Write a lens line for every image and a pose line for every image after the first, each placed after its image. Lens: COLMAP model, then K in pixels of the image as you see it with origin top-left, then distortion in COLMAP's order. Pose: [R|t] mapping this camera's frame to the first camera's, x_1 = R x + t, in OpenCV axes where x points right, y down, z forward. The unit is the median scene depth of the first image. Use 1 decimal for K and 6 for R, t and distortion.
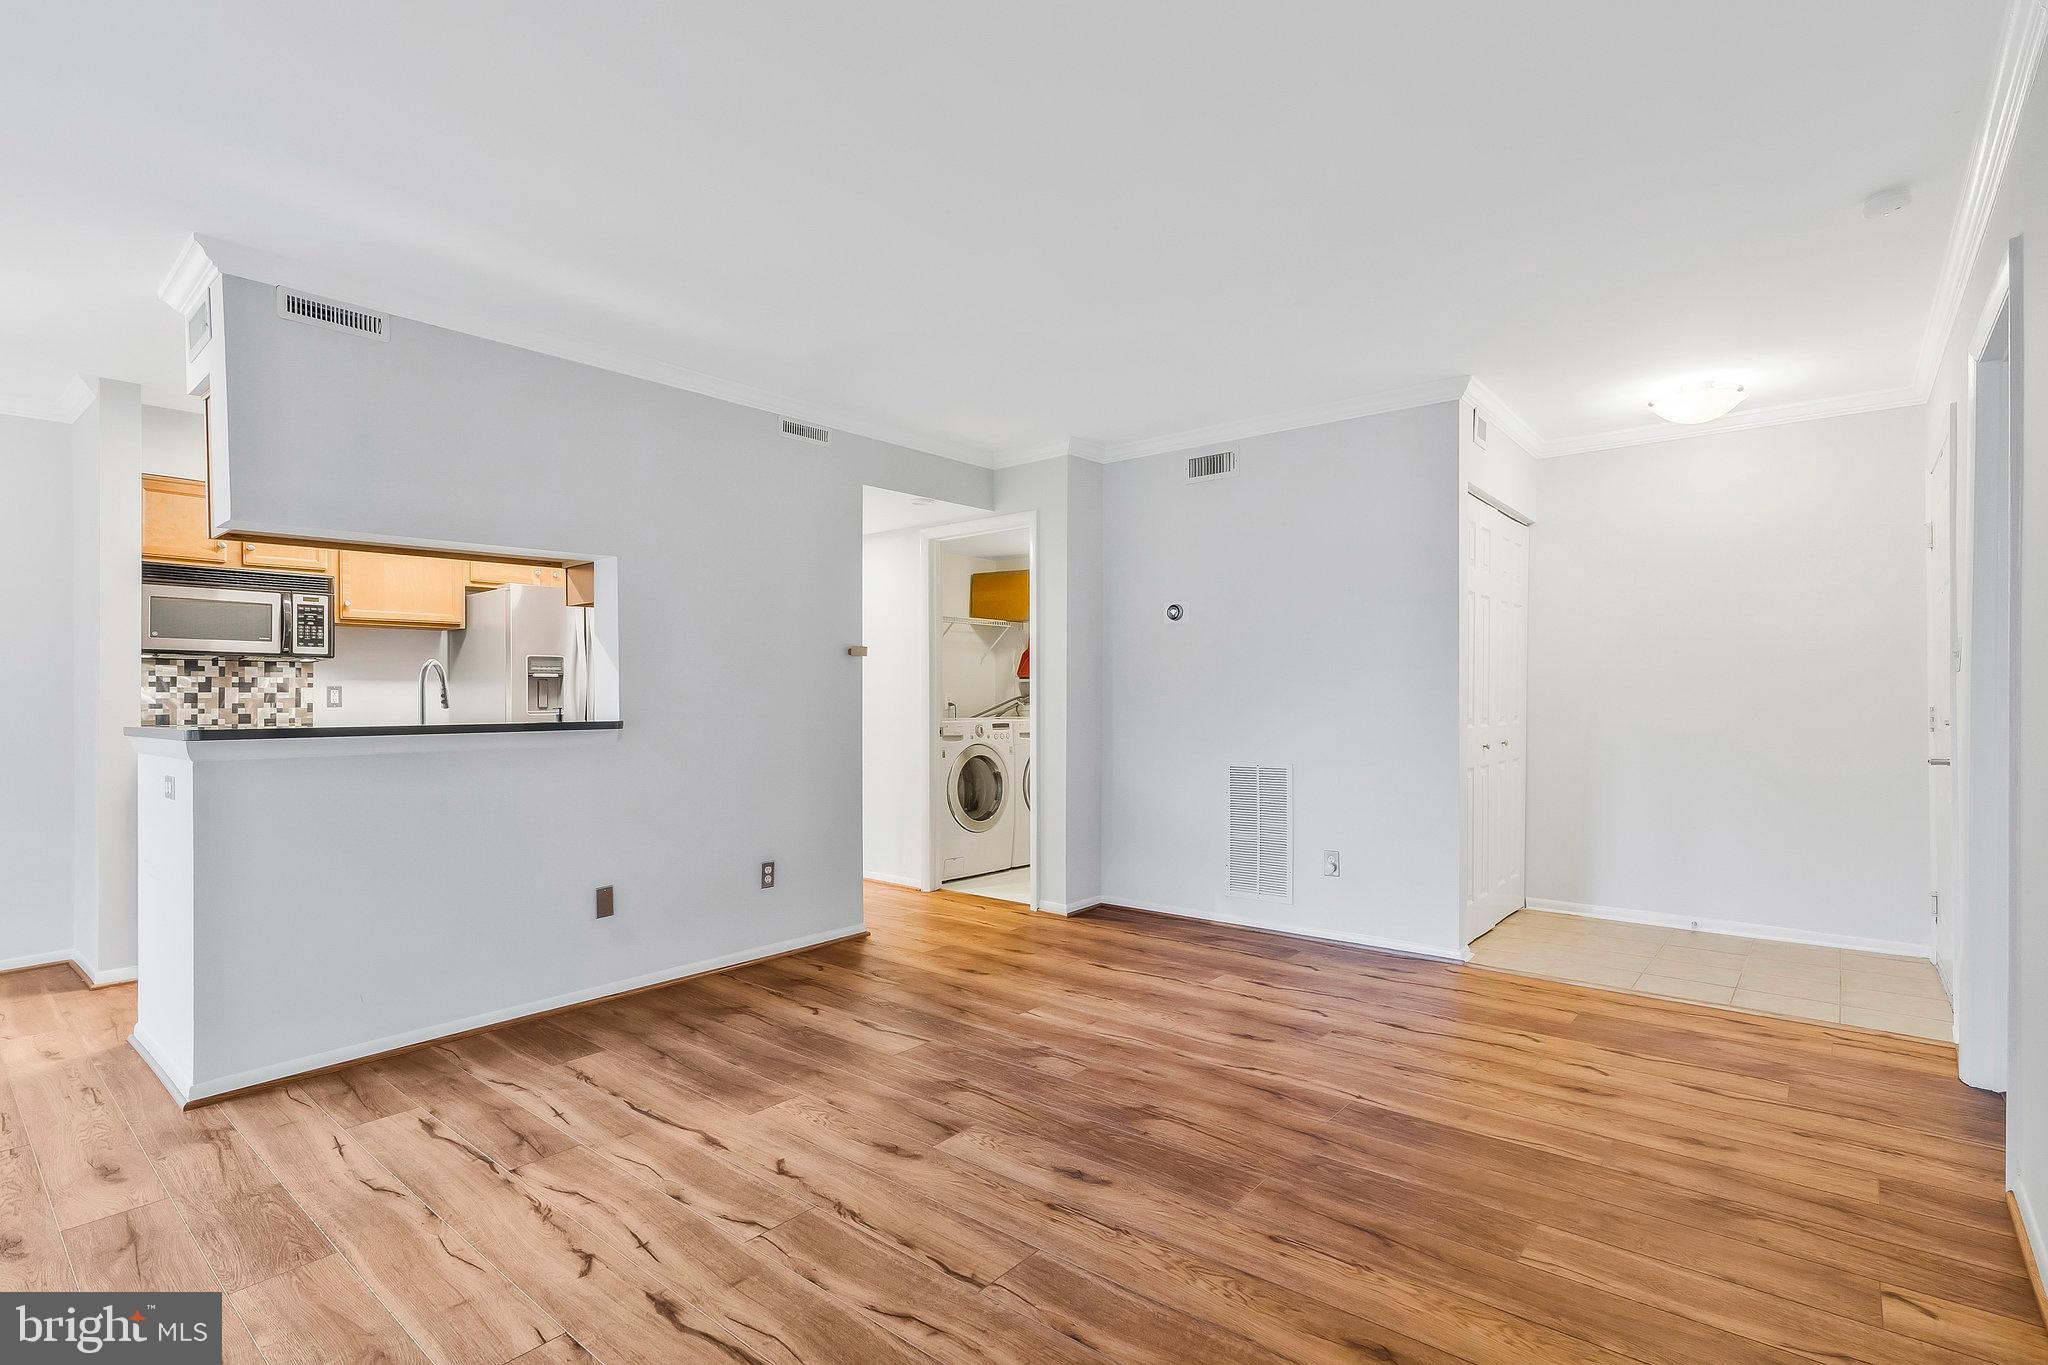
lens RADIAL K [[946.1, 0, 1037.1], [0, 946.1, 698.4], [0, 0, 1]] dist [-0.005798, 0.003052]
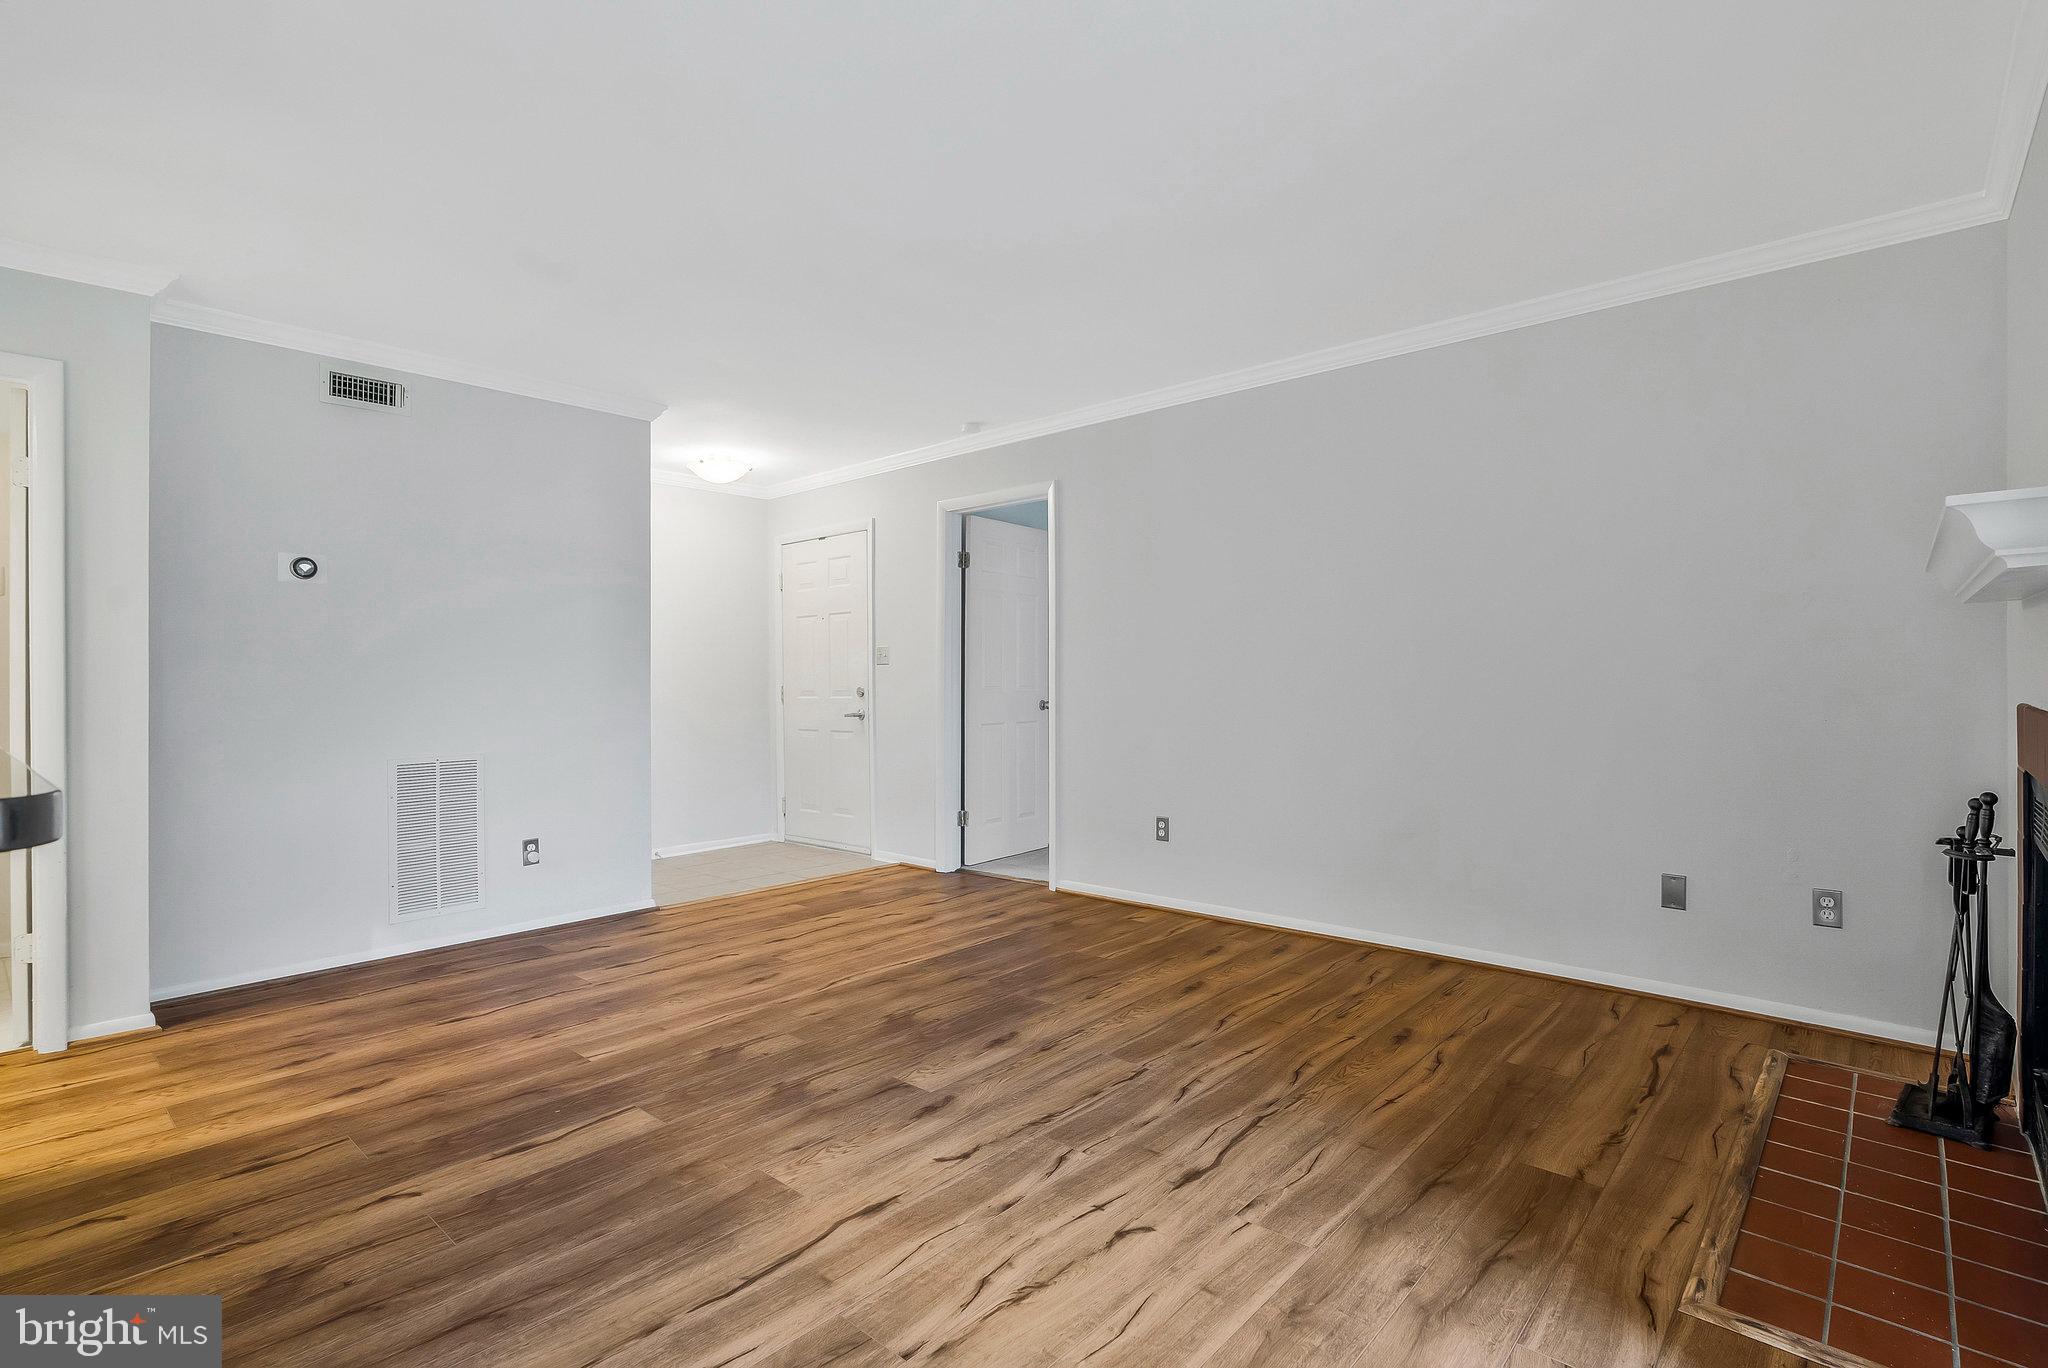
lens RADIAL K [[946.1, 0, 1007.8], [0, 946.1, 705.6], [0, 0, 1]] dist [-0.005798, 0.003052]
pose [[0.073792, -0.020478, 0.997063, -0.663427], [0.007901, 0.999770, 0.019949, 0.009601], [-0.997242, 0.006405, 0.073937, 0.475160]]
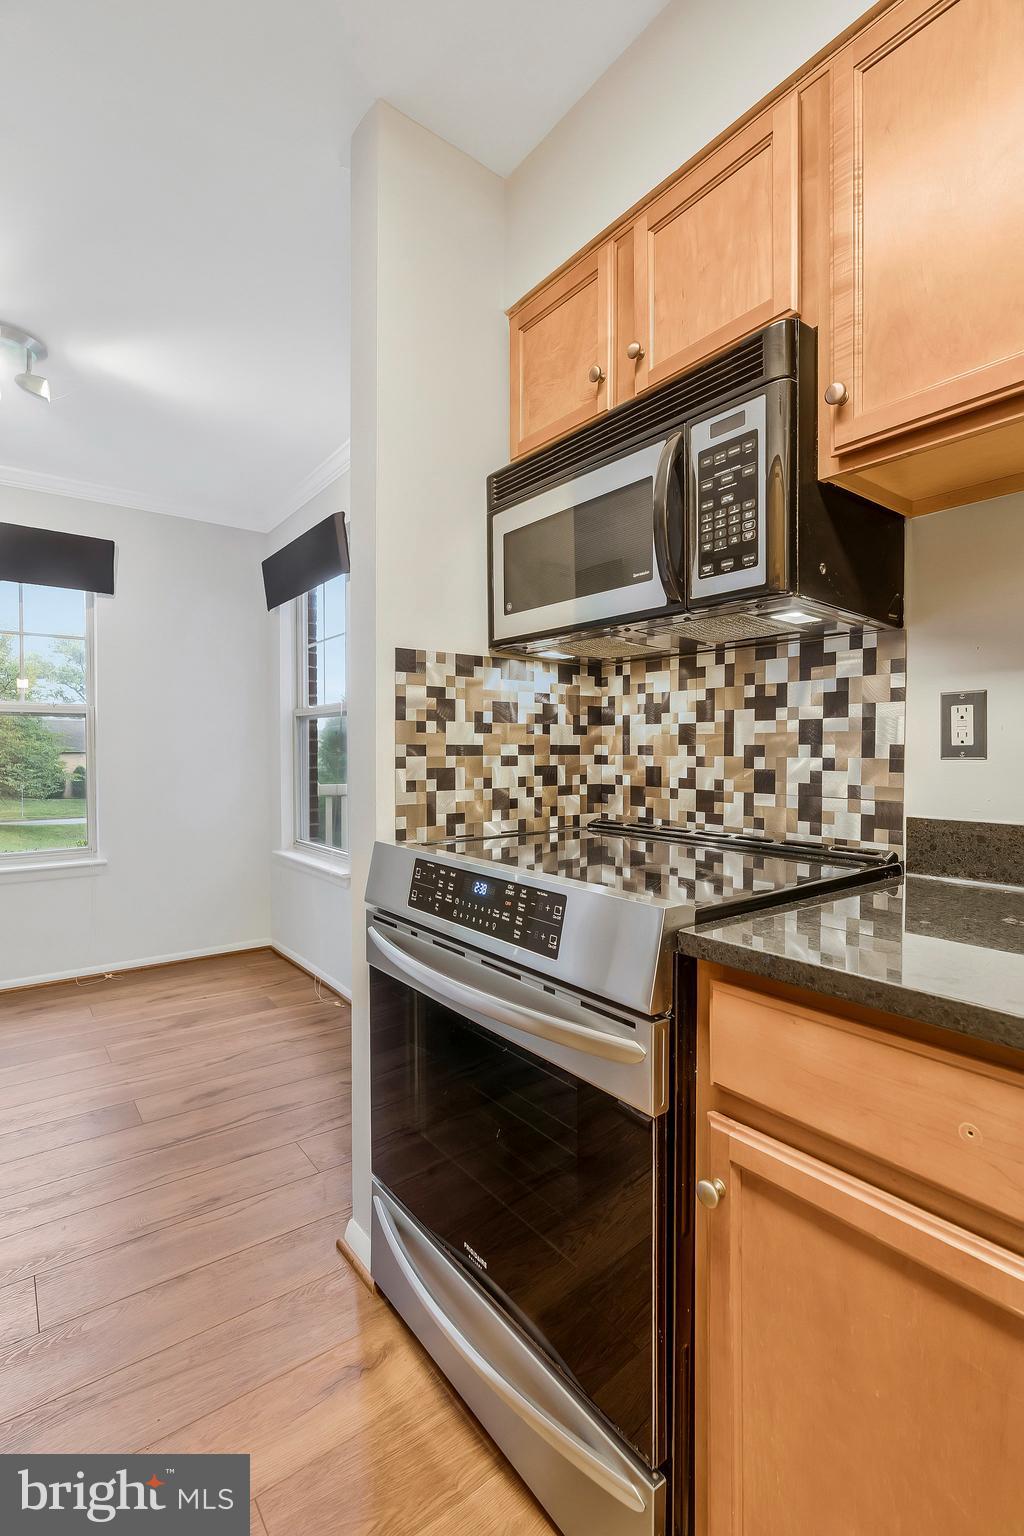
lens RADIAL K [[709.6, 0, 501.1], [0, 709.6, 765.5], [0, 0, 1]] dist [-0.005798, 0.003052]
pose [[-0.262697, 0.032769, -0.964322, -0.562732], [-0.000443, 0.999419, 0.034083, 0.003477], [0.964878, 0.009381, -0.262530, 1.083921]]
